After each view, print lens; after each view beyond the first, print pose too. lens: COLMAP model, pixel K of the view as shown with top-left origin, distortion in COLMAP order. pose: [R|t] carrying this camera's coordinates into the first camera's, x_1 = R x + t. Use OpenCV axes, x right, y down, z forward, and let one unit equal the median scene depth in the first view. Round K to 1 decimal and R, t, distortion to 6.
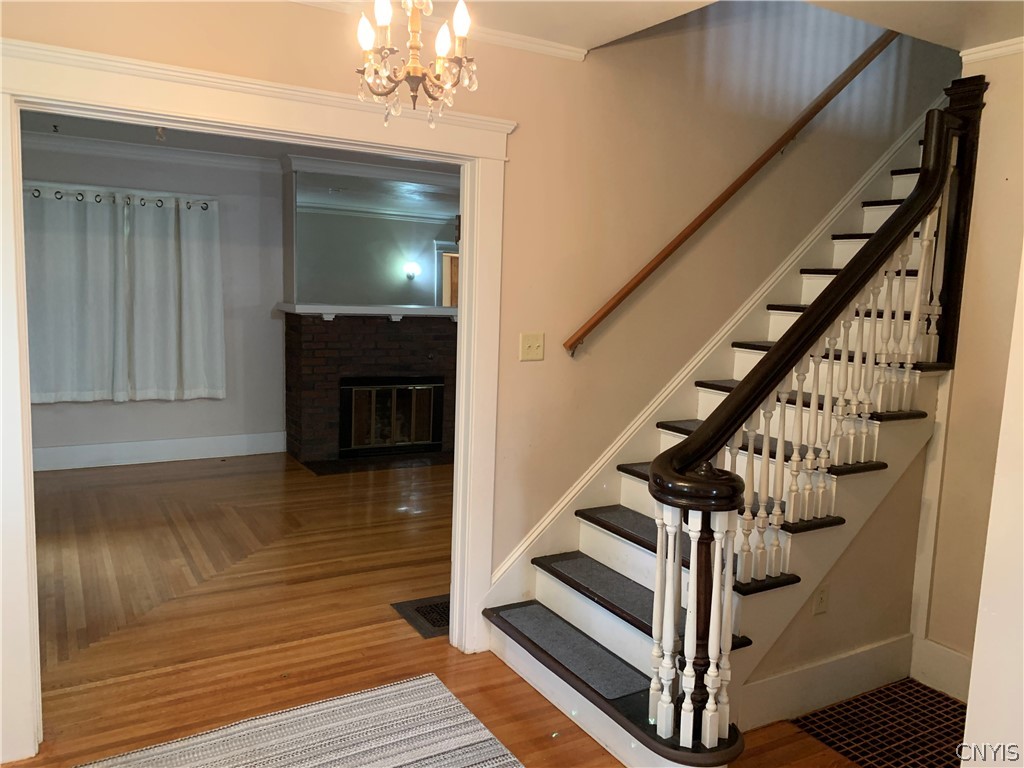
lens RADIAL K [[783.3, 0, 510.5], [0, 783.3, 379.9], [0, 0, 1]] dist [0.050399, -0.061787]
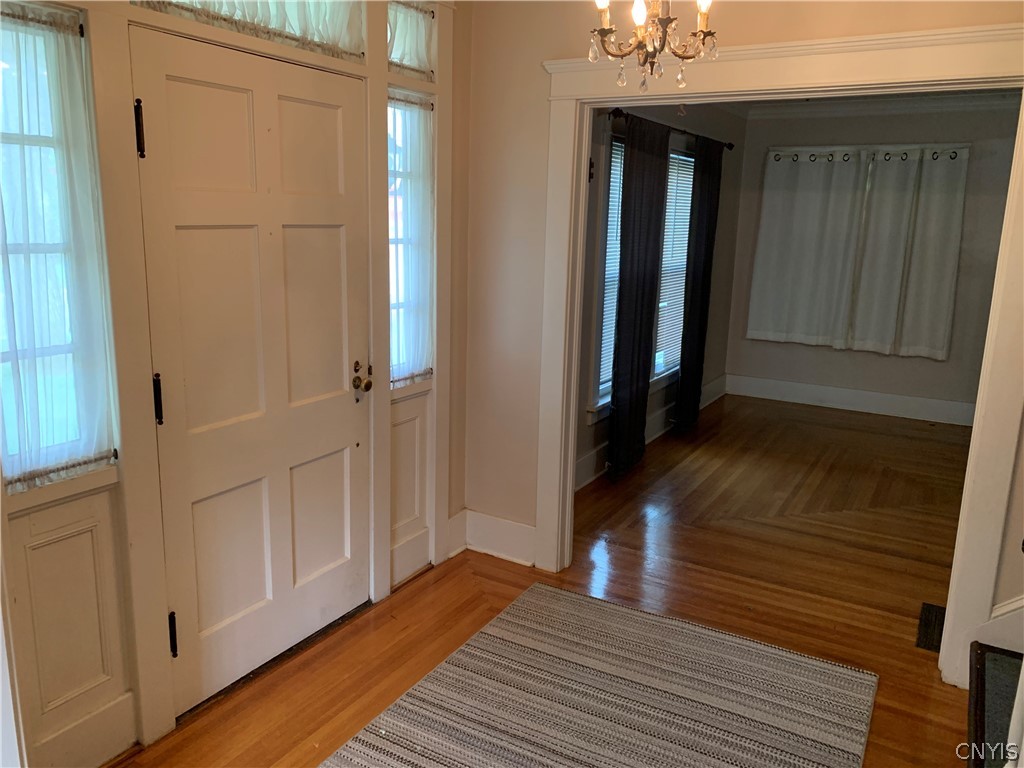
lens RADIAL K [[783.3, 0, 522.6], [0, 783.3, 377.4], [0, 0, 1]] dist [0.050399, -0.061787]
pose [[0.496584, 0.157411, -0.853596, 0.220446], [-0.110149, 0.986896, 0.117913, -0.013799], [0.860972, 0.035469, 0.507415, 0.093762]]
